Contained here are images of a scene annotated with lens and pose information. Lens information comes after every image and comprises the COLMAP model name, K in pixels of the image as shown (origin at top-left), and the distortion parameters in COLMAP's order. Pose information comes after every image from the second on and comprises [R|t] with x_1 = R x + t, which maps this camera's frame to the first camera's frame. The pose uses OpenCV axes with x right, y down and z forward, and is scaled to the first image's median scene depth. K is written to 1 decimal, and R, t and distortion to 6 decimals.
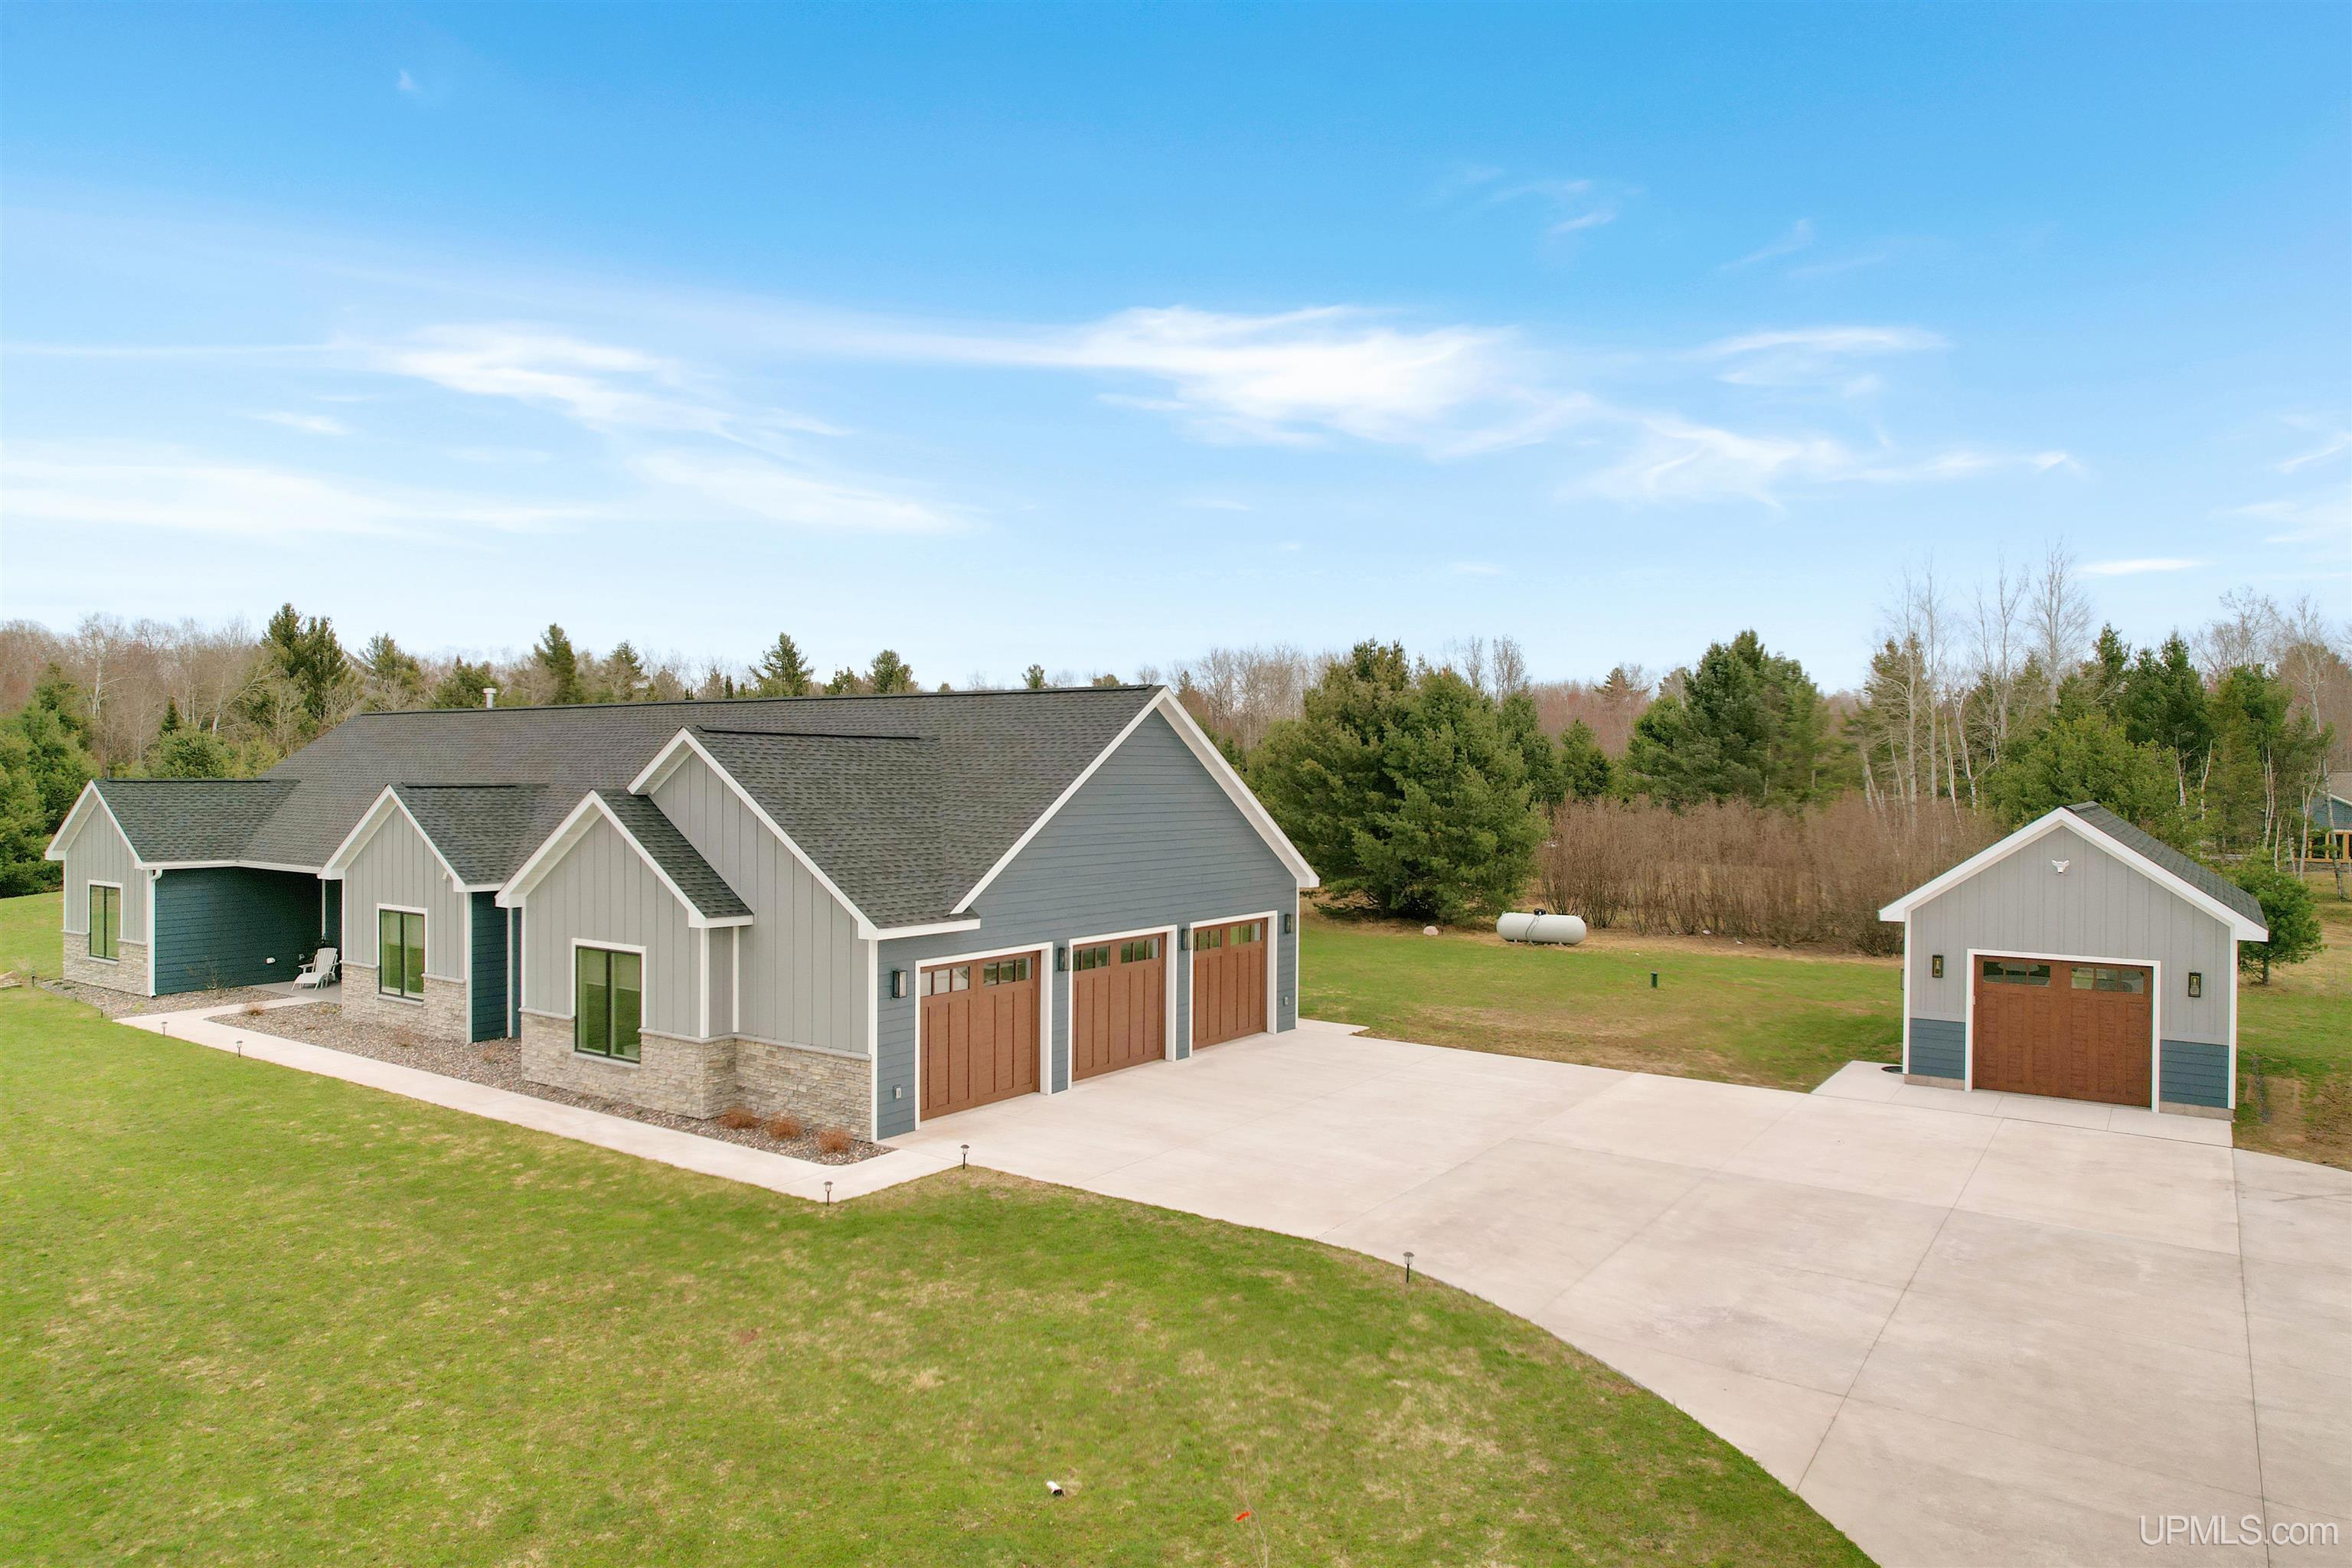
lens RADIAL K [[1499.3, 0, 1176.0], [0, 1499.3, 784.0], [0, 0, 1]] dist [-0.006661, 0.002772]
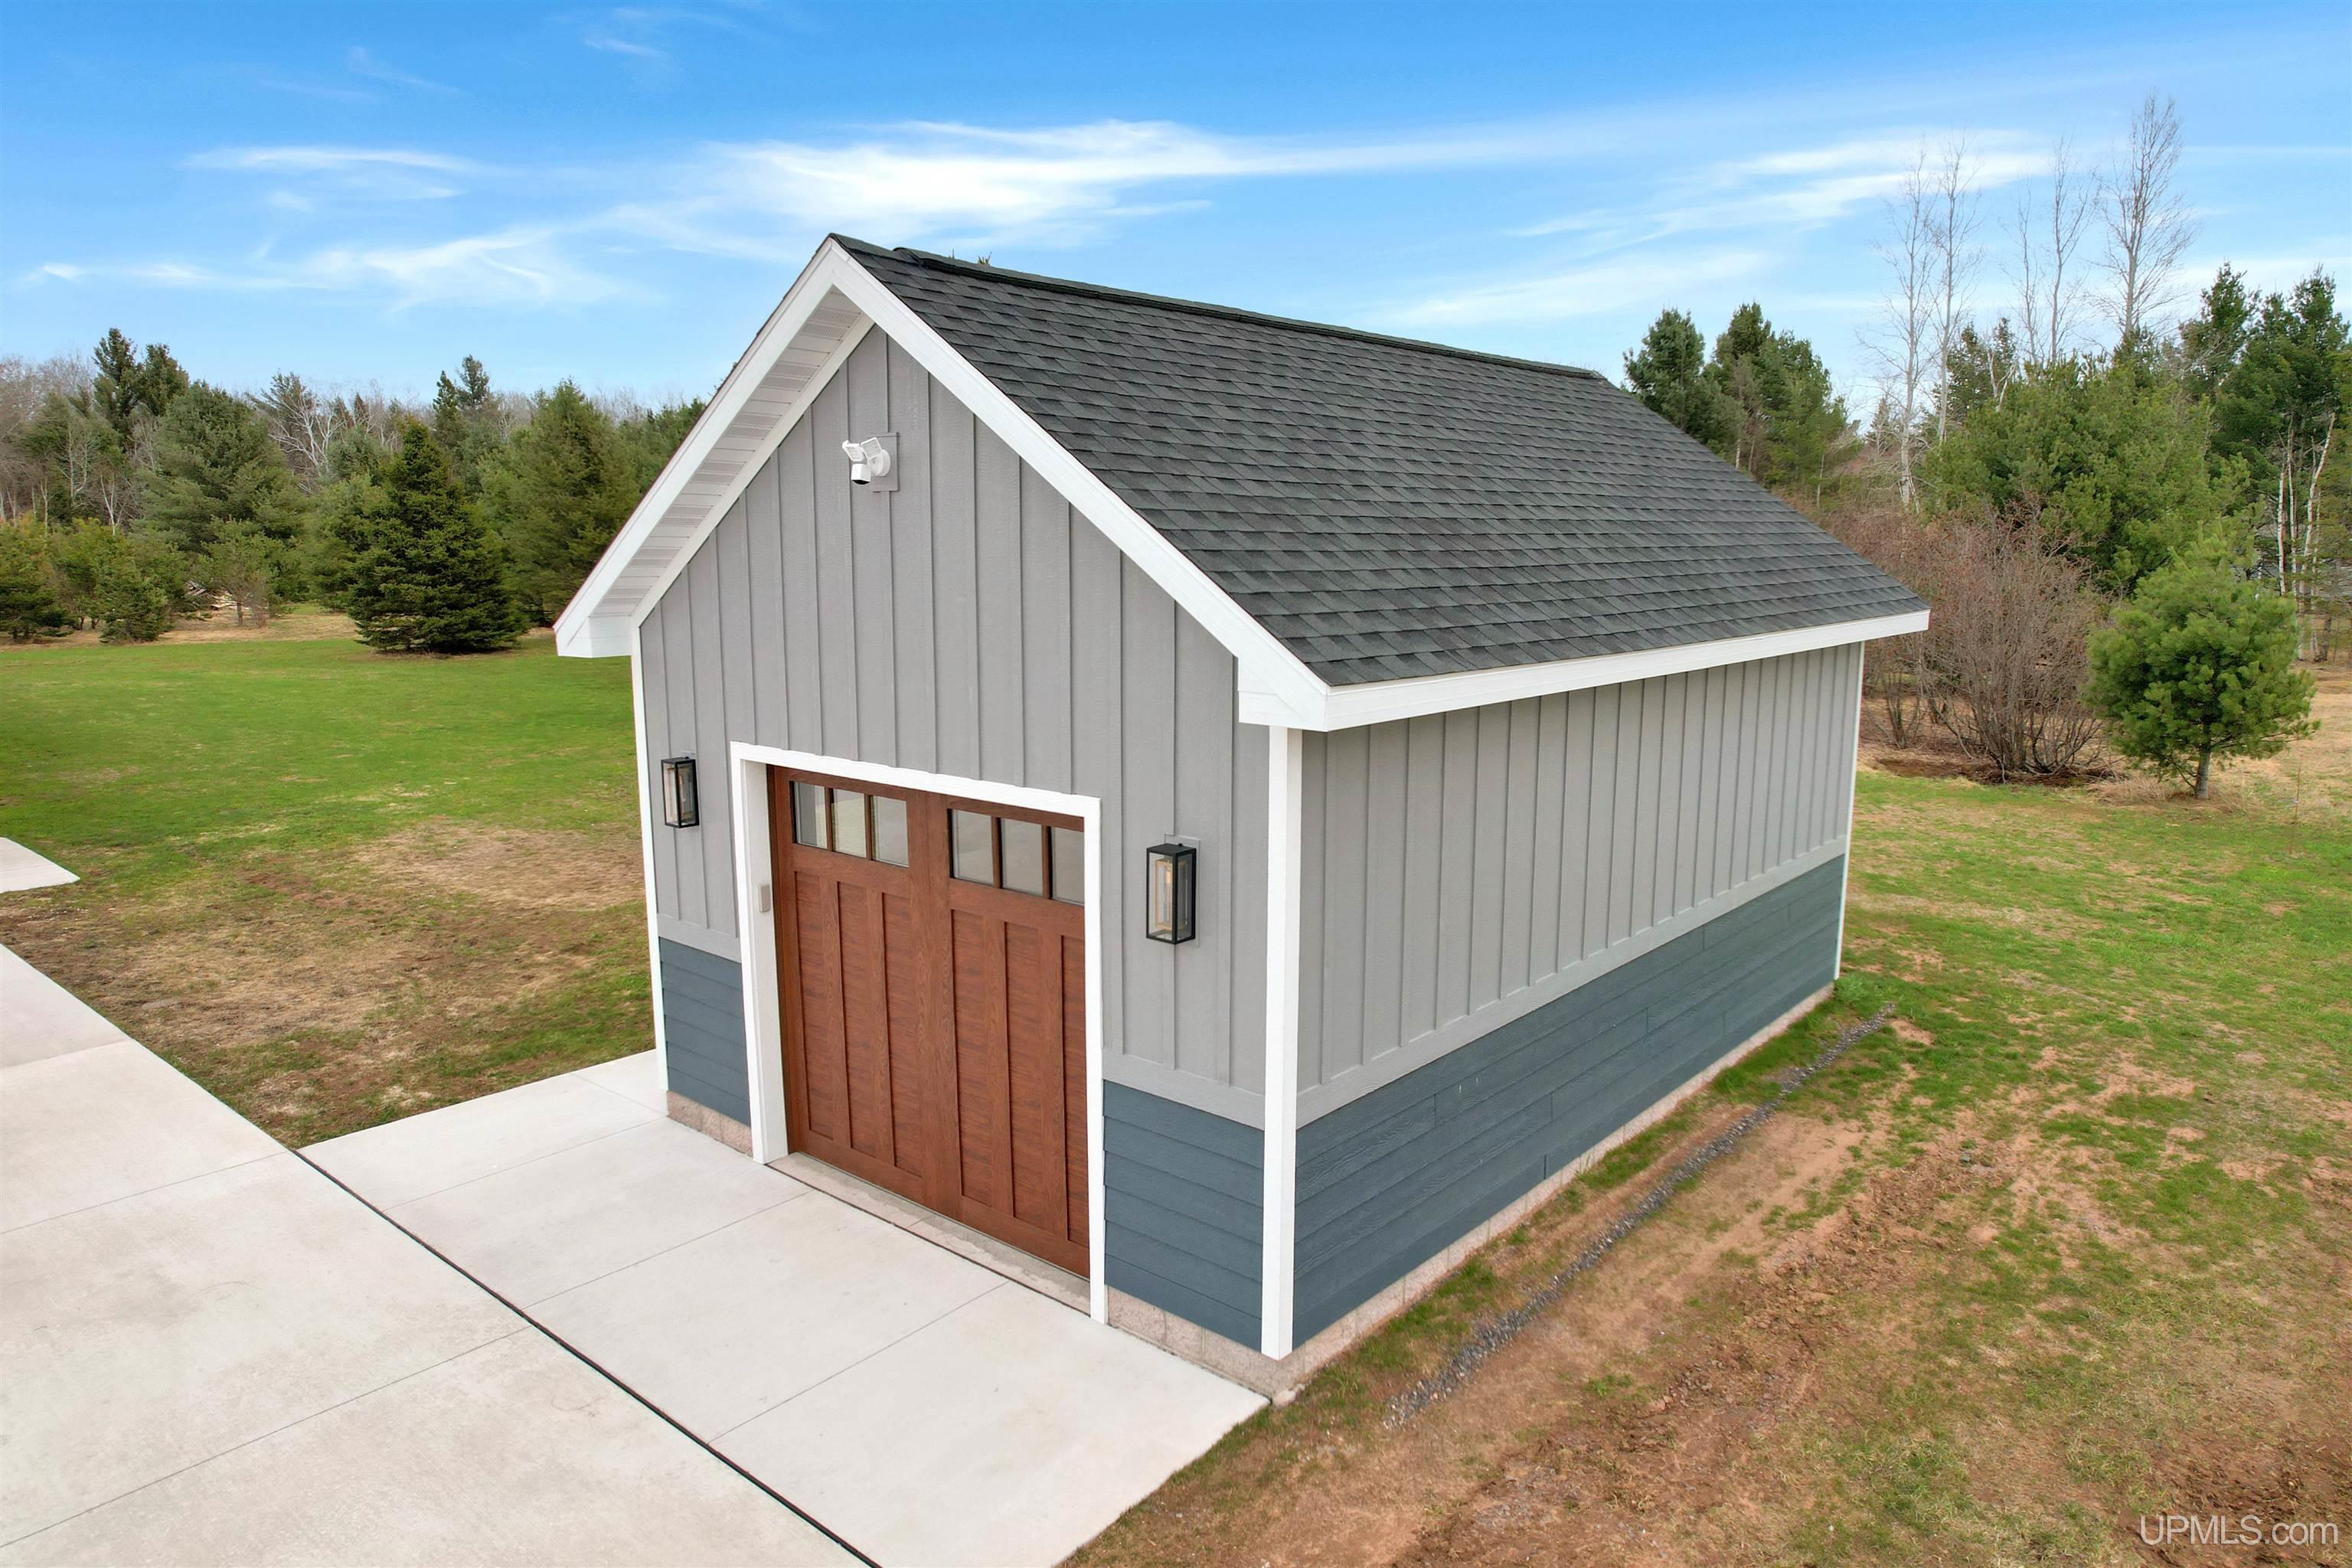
lens RADIAL K [[1499.3, 0, 1176.0], [0, 1499.3, 784.0], [0, 0, 1]] dist [-0.006661, 0.002772]
pose [[0.994454, 0.008327, -0.104843, 0.337631], [0.008153, 0.987757, 0.155787, 0.035690], [0.104856, -0.155778, 0.982211, 0.355221]]
